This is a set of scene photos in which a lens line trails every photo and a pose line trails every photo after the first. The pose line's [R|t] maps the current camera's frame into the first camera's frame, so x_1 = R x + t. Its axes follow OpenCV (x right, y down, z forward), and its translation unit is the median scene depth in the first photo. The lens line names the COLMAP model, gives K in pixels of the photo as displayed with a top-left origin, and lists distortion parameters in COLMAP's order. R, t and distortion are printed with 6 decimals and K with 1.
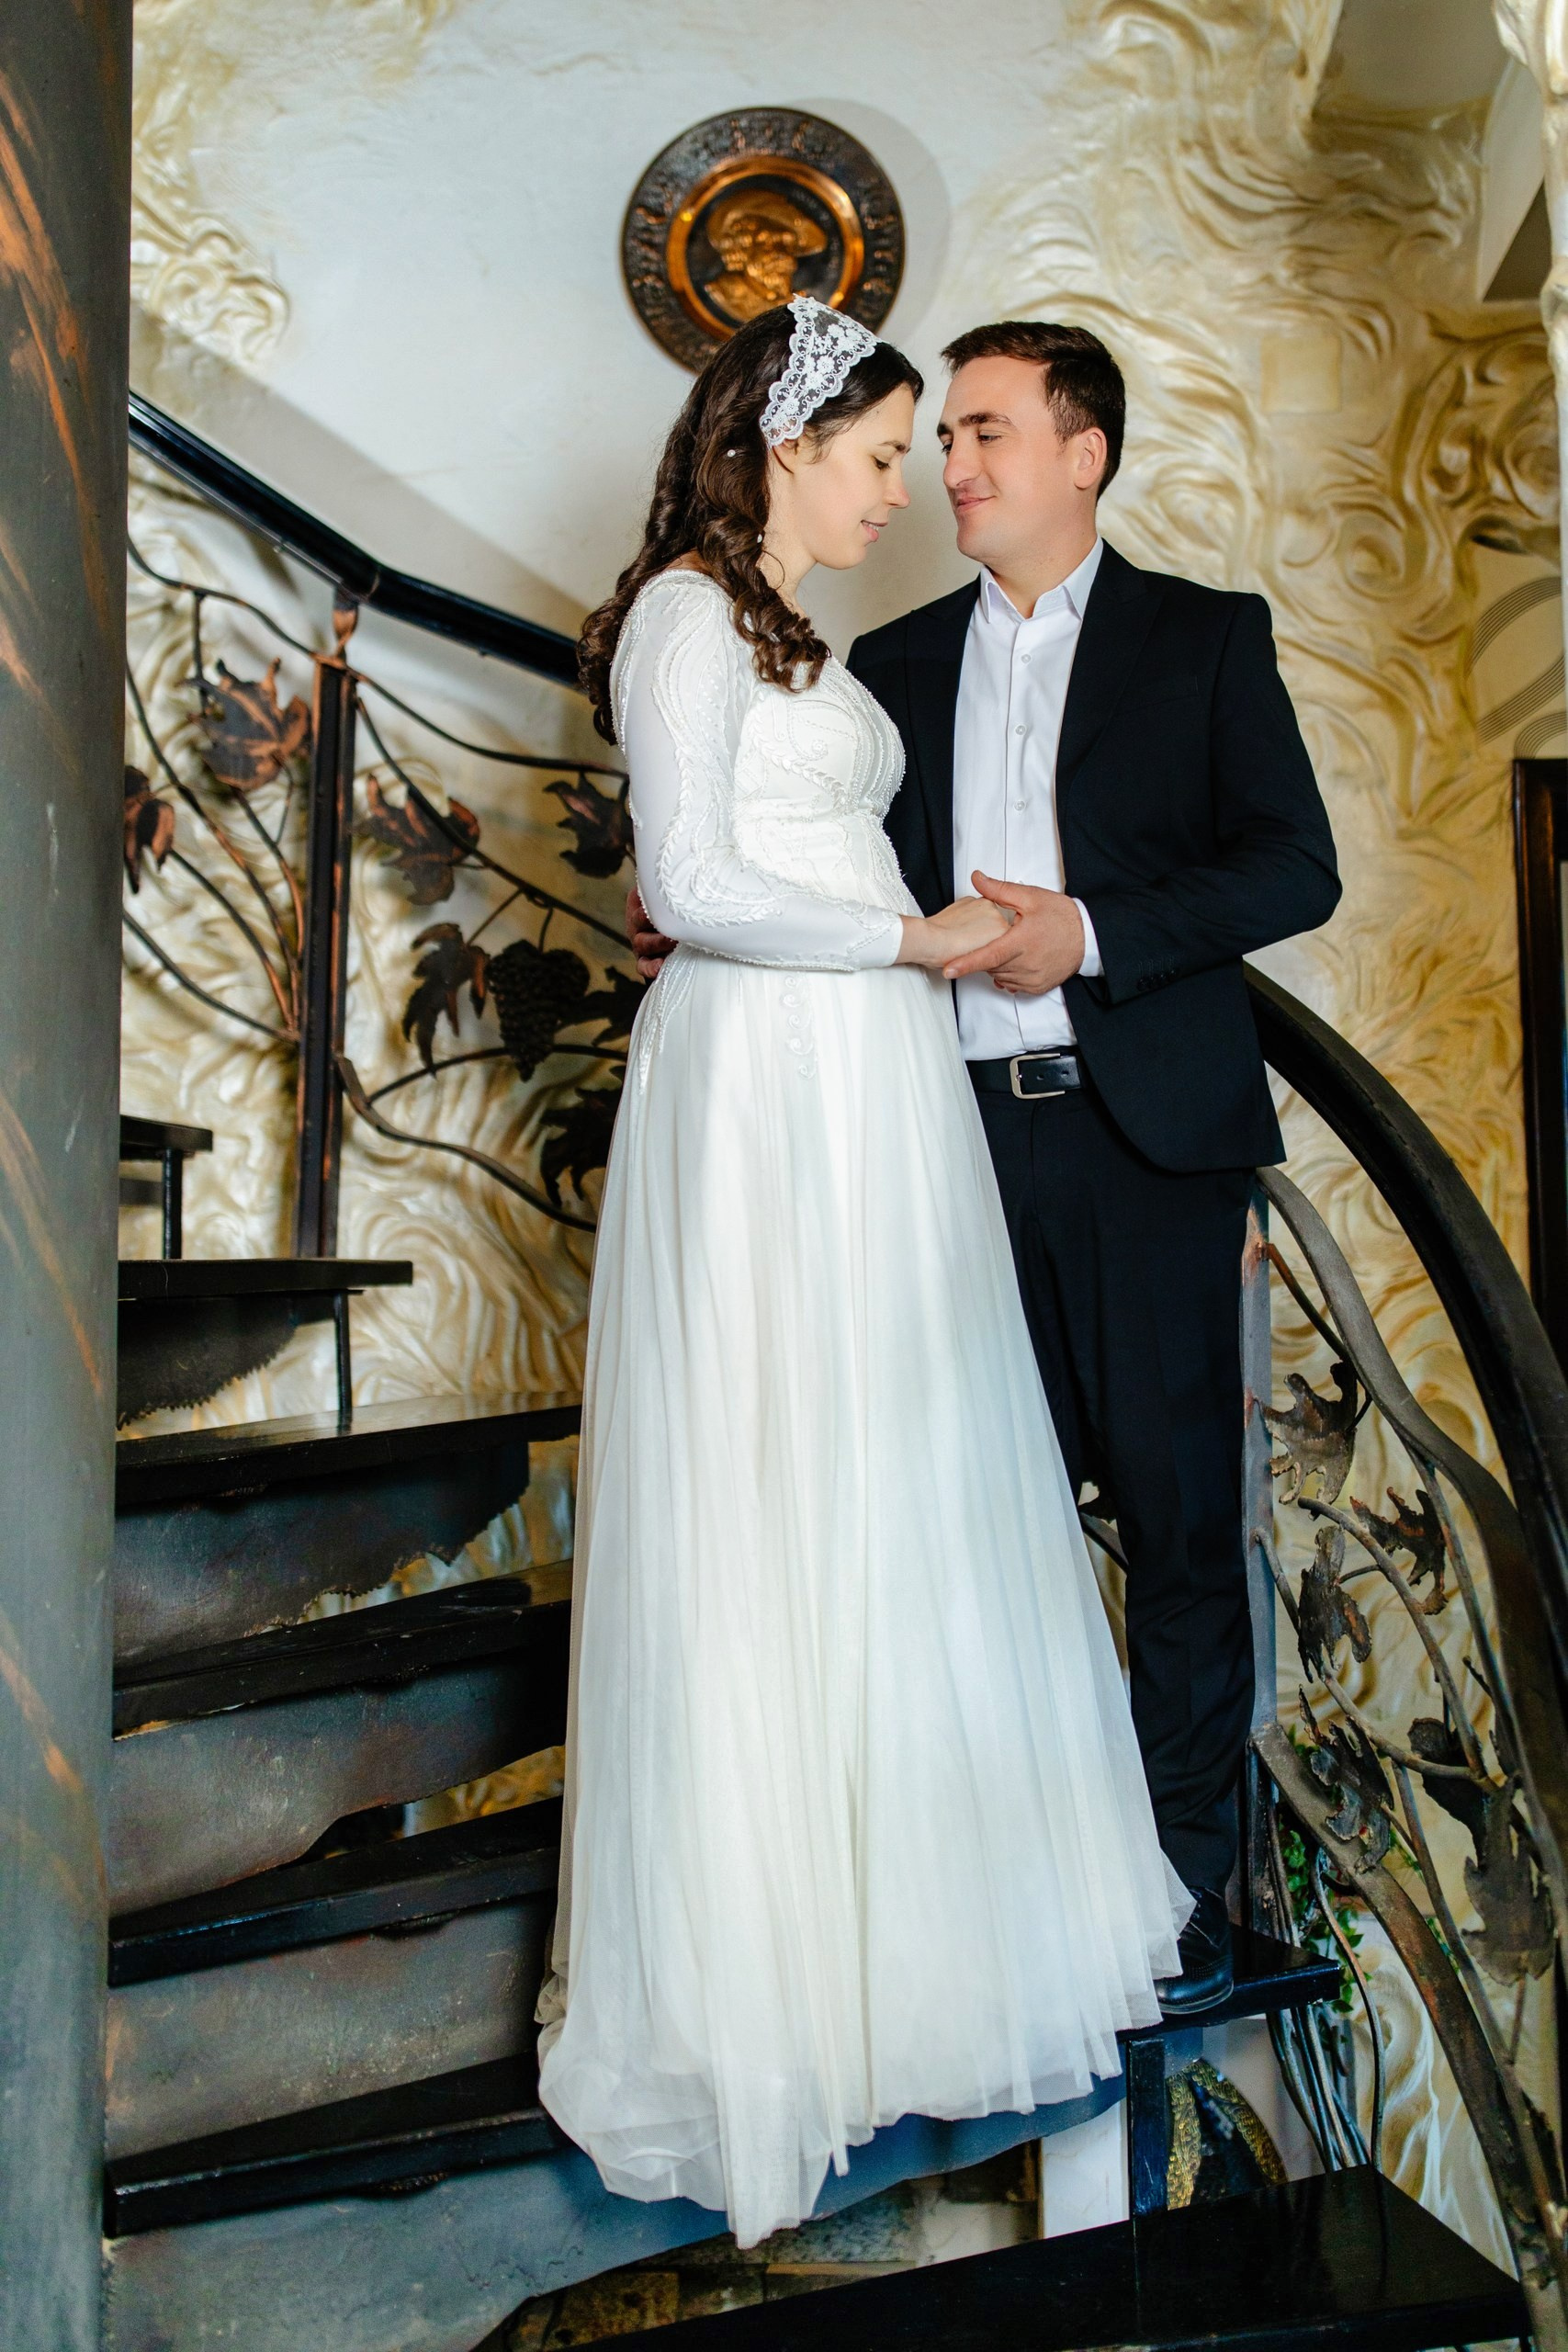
lens RADIAL K [[3178.8, 0, 784.0], [0, 3178.8, 1176.0], [0, 0, 1]] dist [0.026776, -0.029327]
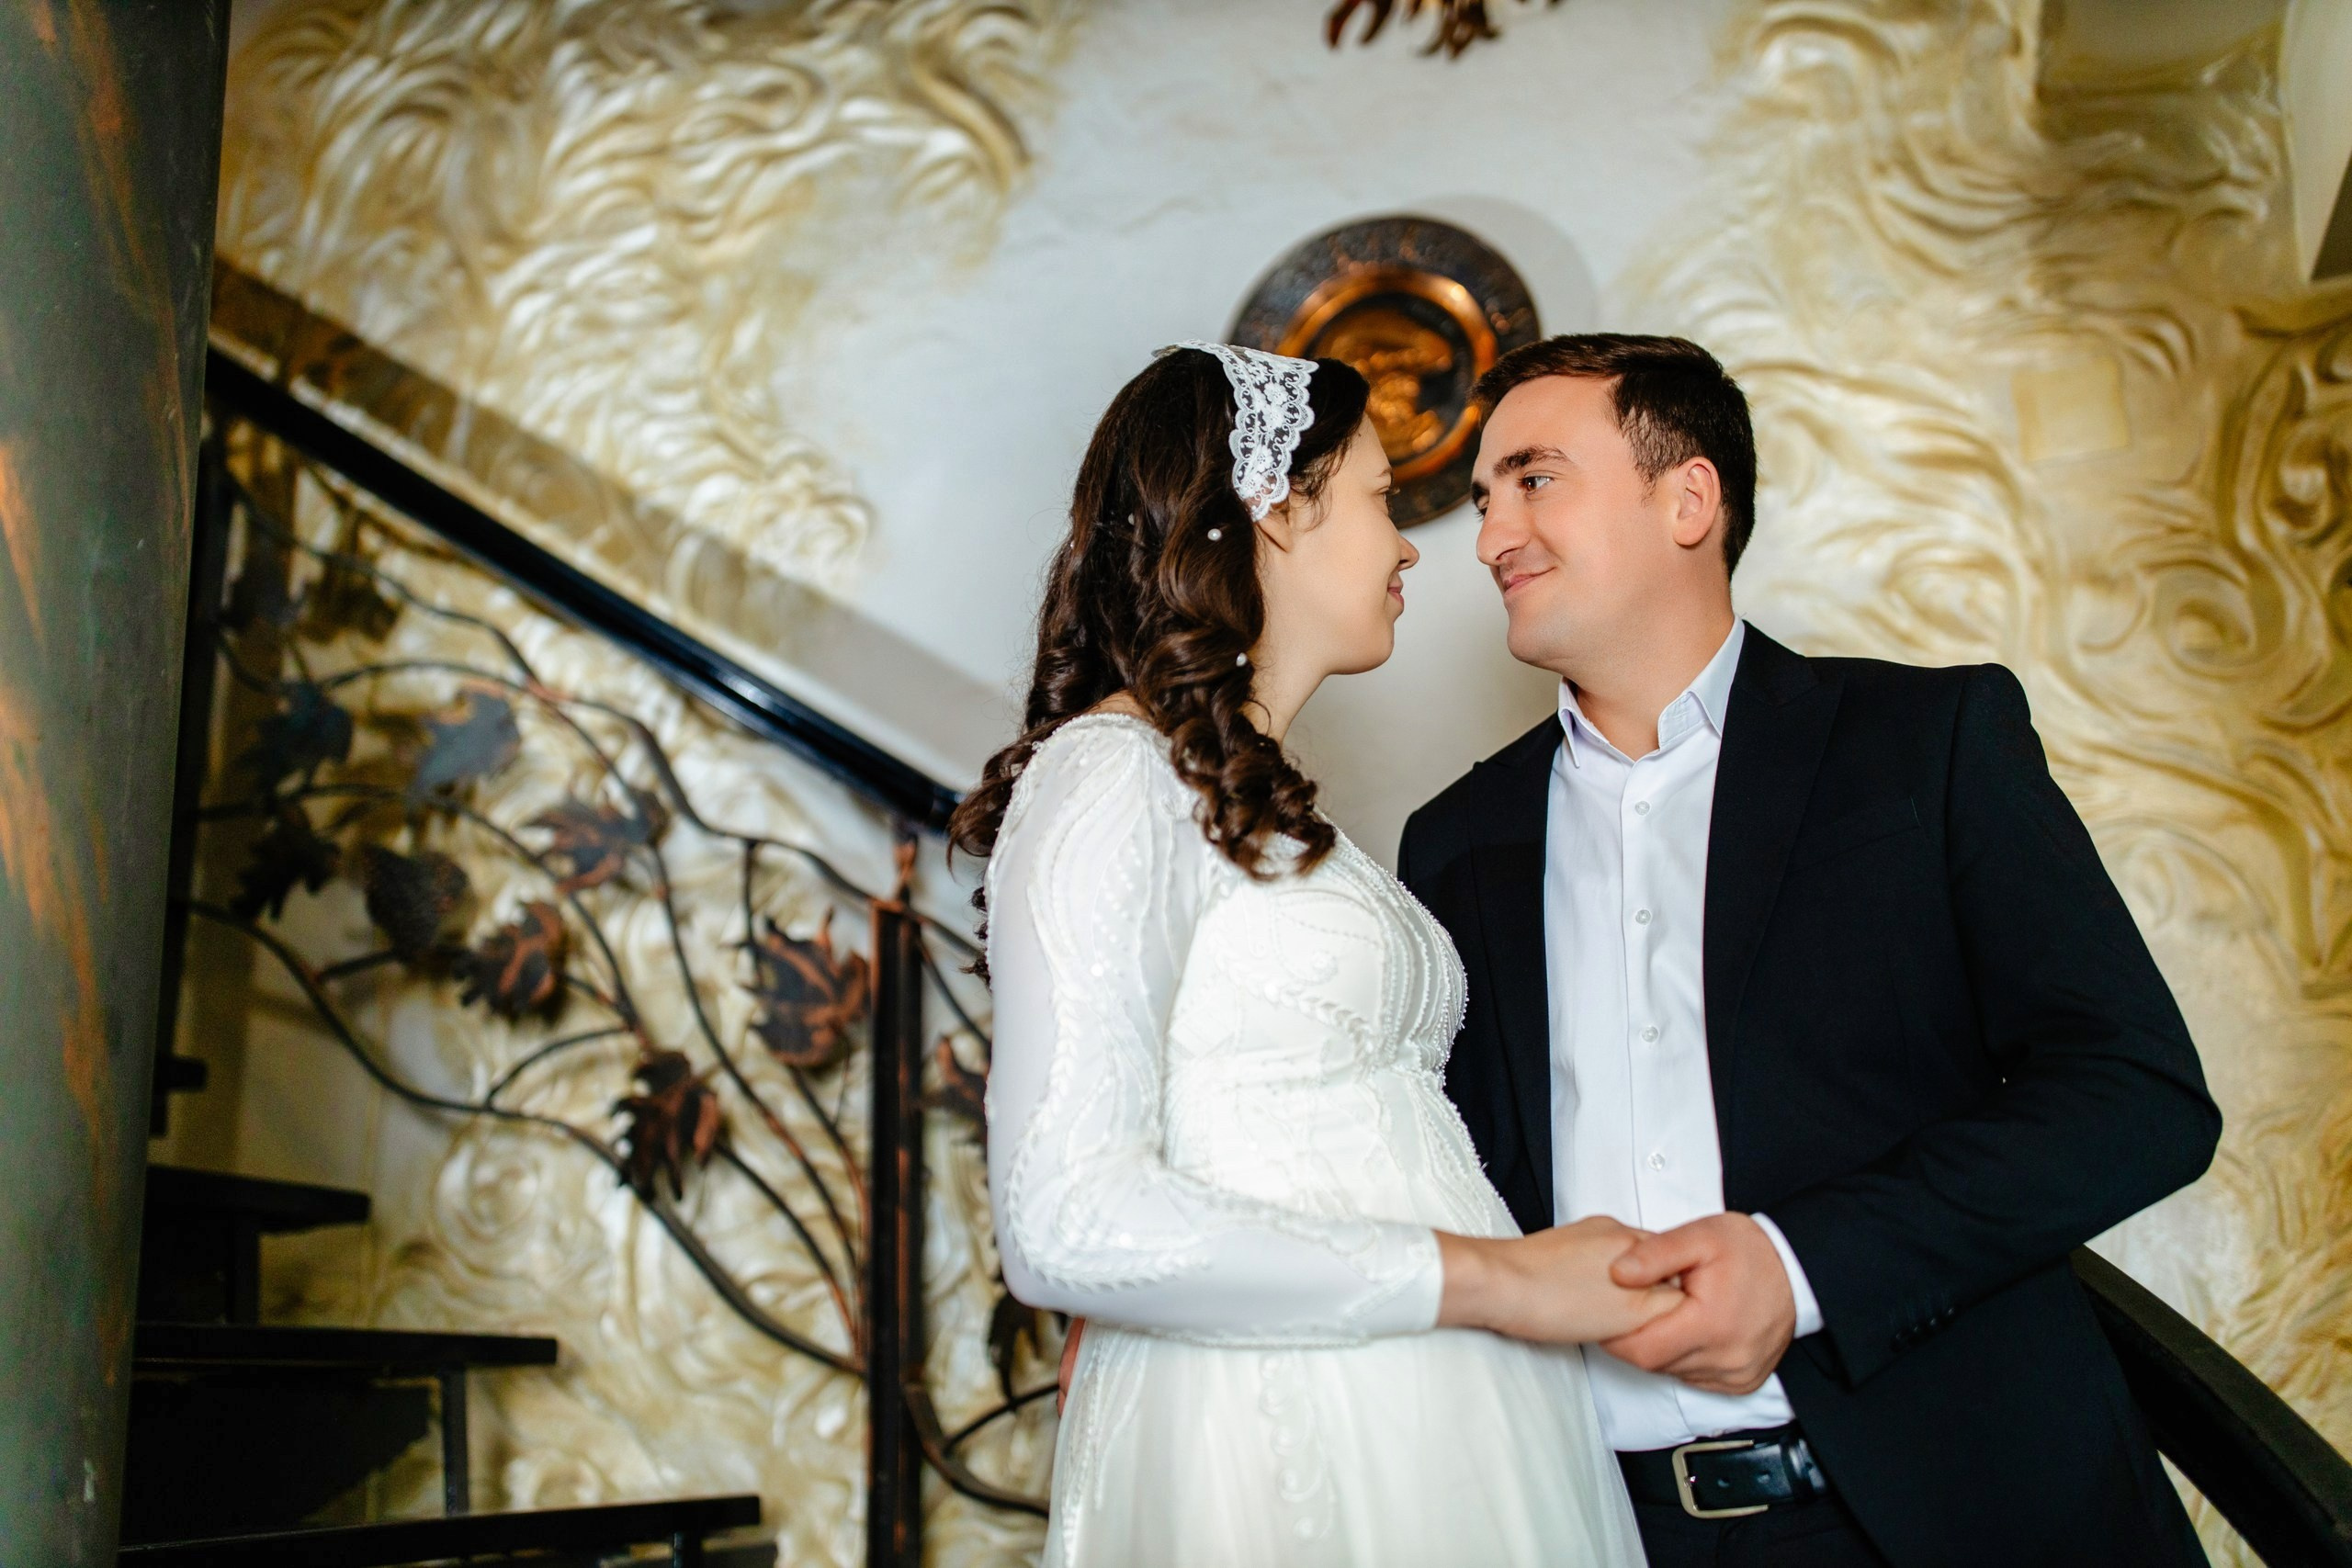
lens RADIAL K [[2284.5, 0, 1176.0], [0, 2284.5, 784.0], [0, 0, 1]] dist [0.012077, 0.002042]
pose [[0.959128, -0.114409, -0.258811, 0.088121], [0.061696, 0.977166, -0.203321, -0.063899], [0.276163, 0.179043, 0.944287, 0.434320]]
